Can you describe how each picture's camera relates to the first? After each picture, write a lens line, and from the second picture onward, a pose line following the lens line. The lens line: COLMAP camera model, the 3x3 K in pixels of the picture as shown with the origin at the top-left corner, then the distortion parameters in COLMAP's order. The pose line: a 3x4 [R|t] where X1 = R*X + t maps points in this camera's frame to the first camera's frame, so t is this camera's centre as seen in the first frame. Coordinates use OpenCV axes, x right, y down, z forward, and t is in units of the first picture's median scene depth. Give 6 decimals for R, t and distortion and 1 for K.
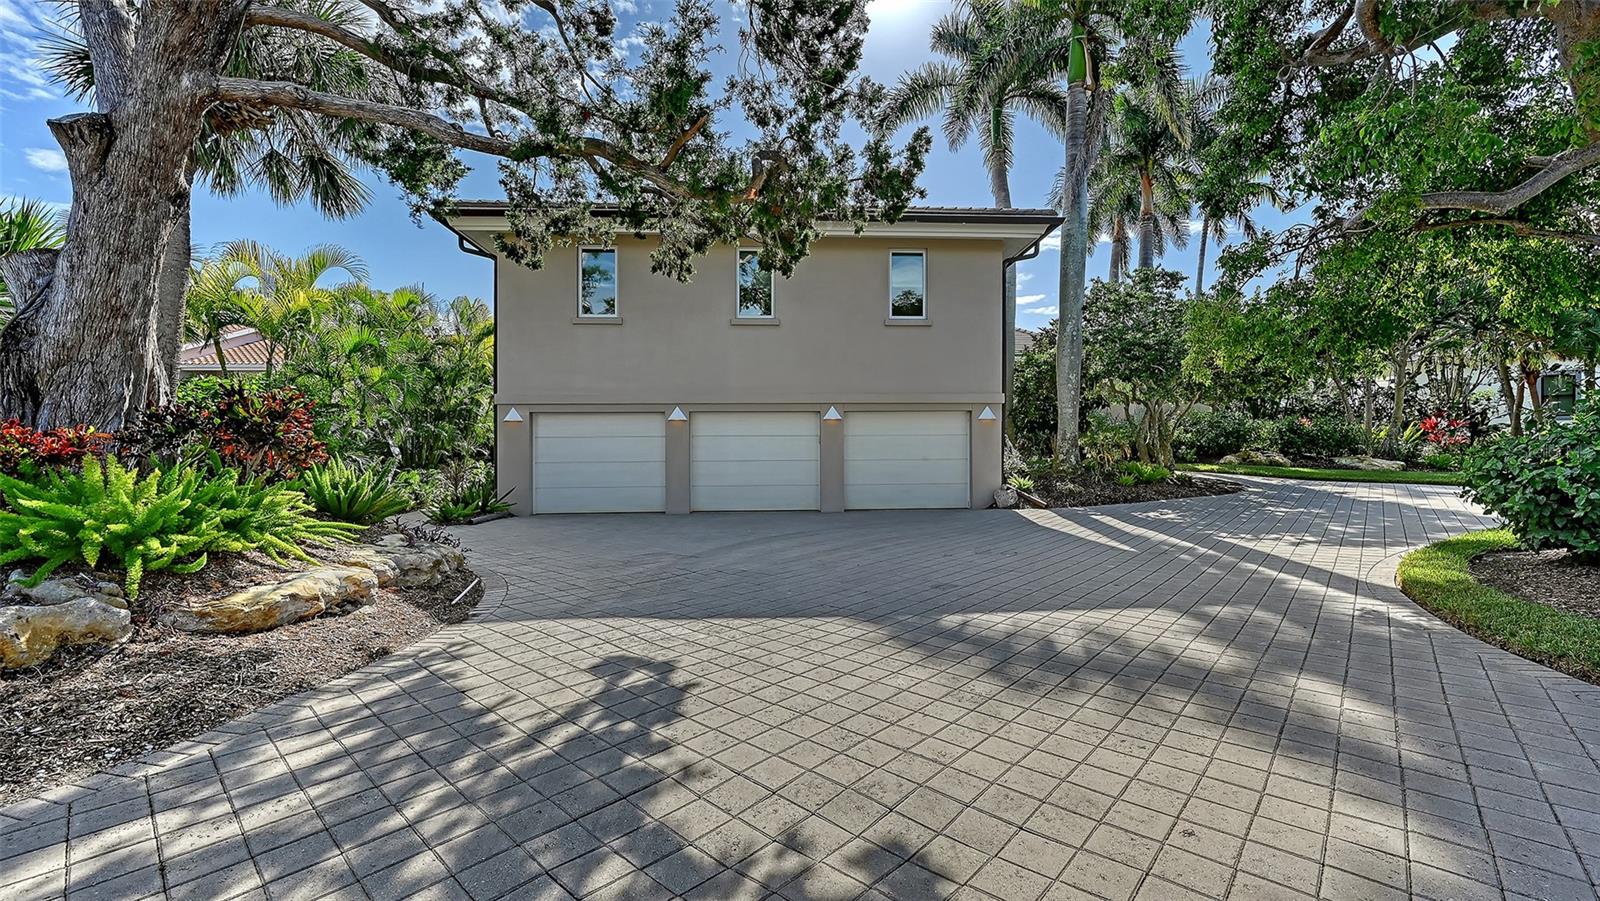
lens RADIAL K [[650.9, 0, 798.6], [0, 650.9, 460.7], [0, 0, 1]] dist [-0.001558, 0.000061]
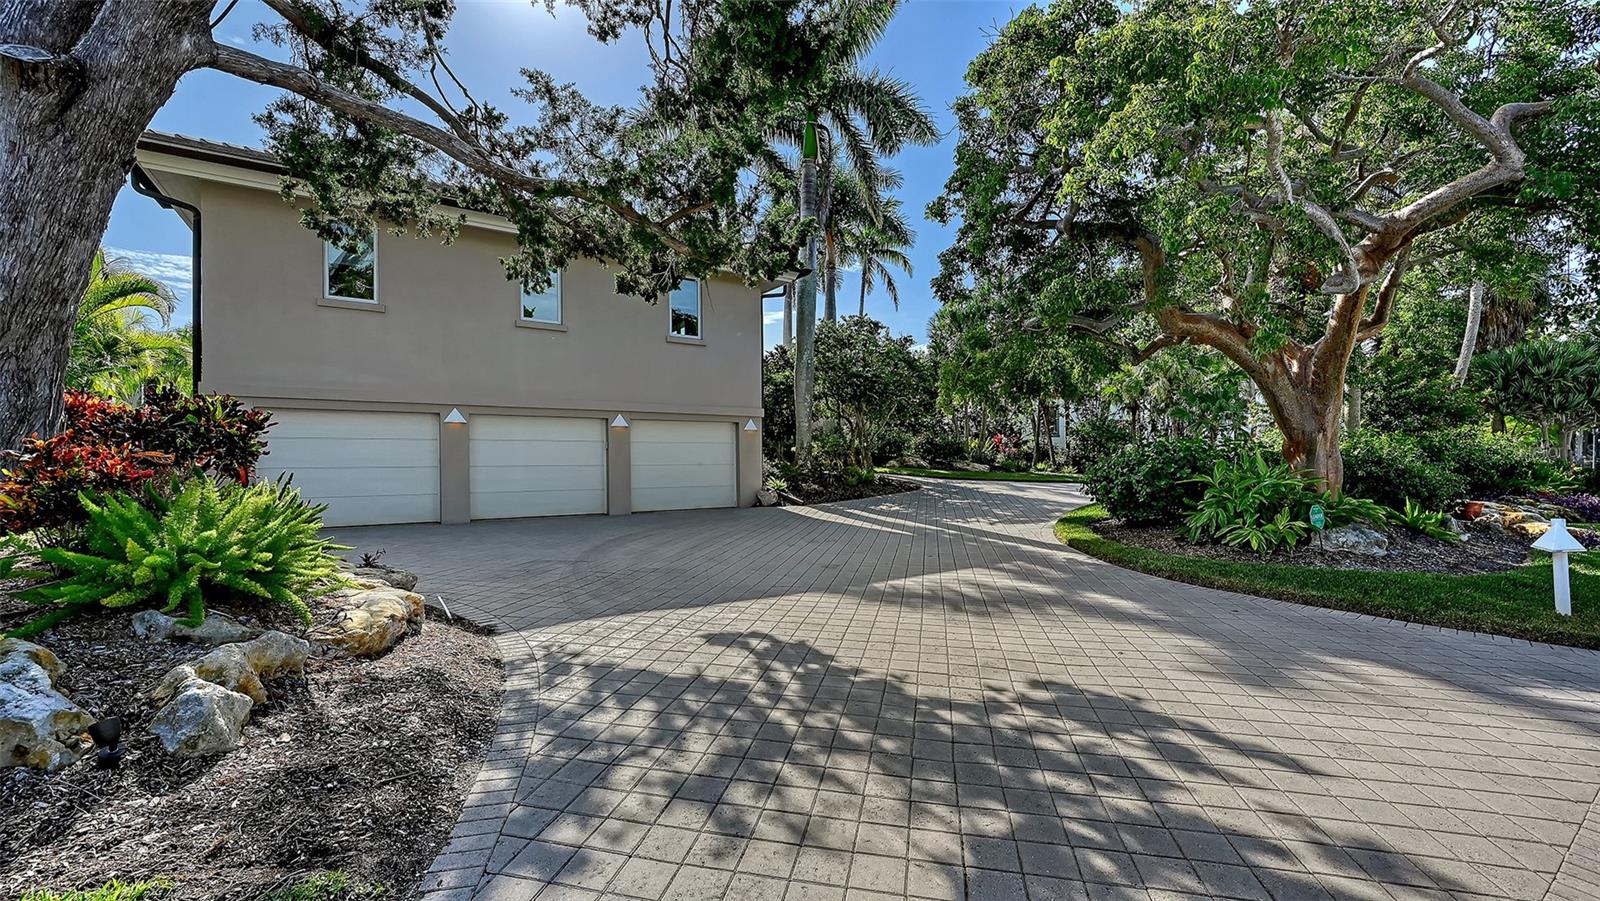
lens RADIAL K [[650.9, 0, 801.1], [0, 650.9, 443.6], [0, 0, 1]] dist [-0.001558, 0.000061]
pose [[0.861436, 0.016411, 0.507601, -0.528862], [-0.003917, 0.999663, -0.025673, -0.024139], [-0.507851, 0.020127, 0.861210, -0.122122]]
